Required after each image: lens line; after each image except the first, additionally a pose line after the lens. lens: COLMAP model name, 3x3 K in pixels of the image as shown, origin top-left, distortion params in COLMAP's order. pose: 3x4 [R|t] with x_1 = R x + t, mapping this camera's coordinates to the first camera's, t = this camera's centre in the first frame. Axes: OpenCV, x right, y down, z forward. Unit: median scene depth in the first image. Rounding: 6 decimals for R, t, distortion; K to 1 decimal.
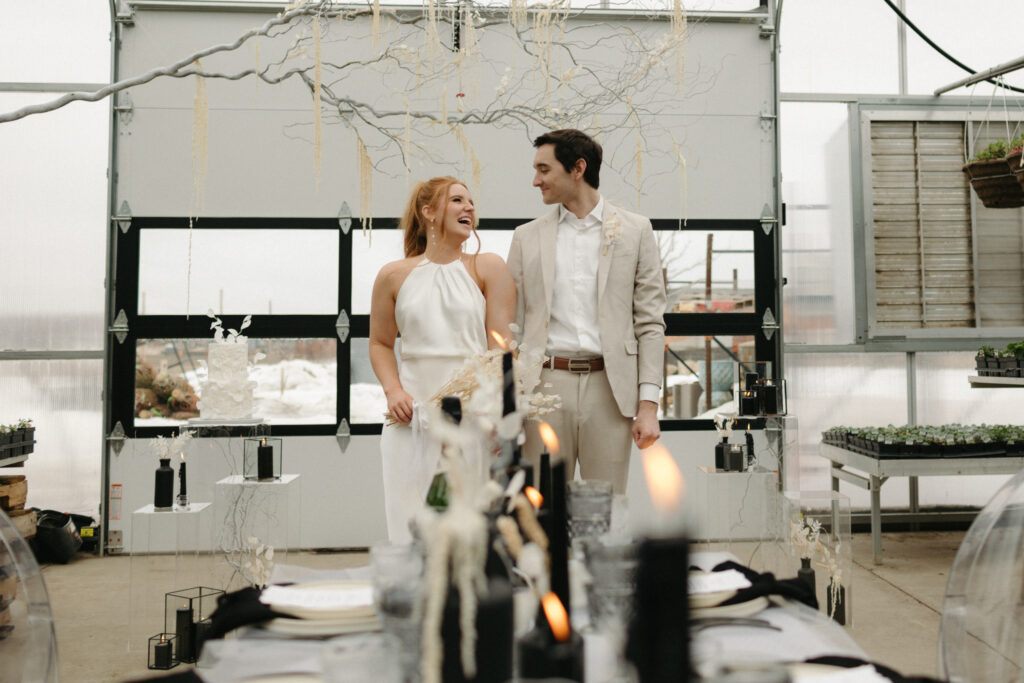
lens RADIAL K [[891.9, 0, 513.9], [0, 891.9, 340.0], [0, 0, 1]] dist [0.018971, 0.013434]
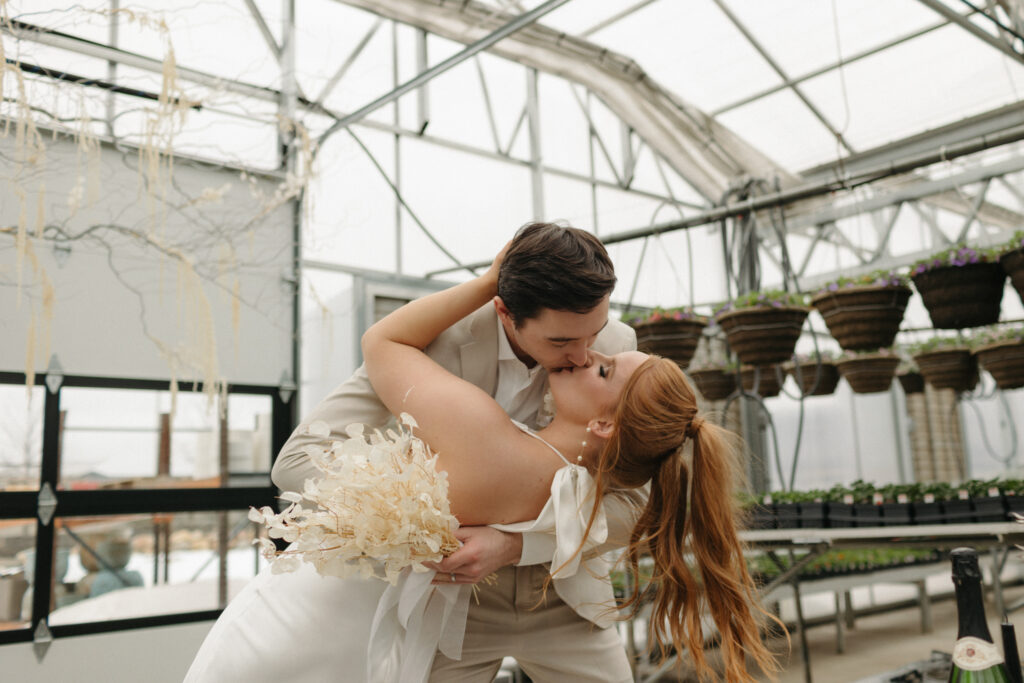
lens RADIAL K [[1019.1, 0, 512.2], [0, 1019.1, 340.9], [0, 0, 1]] dist [-0.026896, 0.000000]
pose [[0.792830, 0.064513, 0.606019, -0.422947], [0.040980, 0.986488, -0.158627, 0.001662], [-0.608064, 0.150599, 0.779473, -0.008467]]
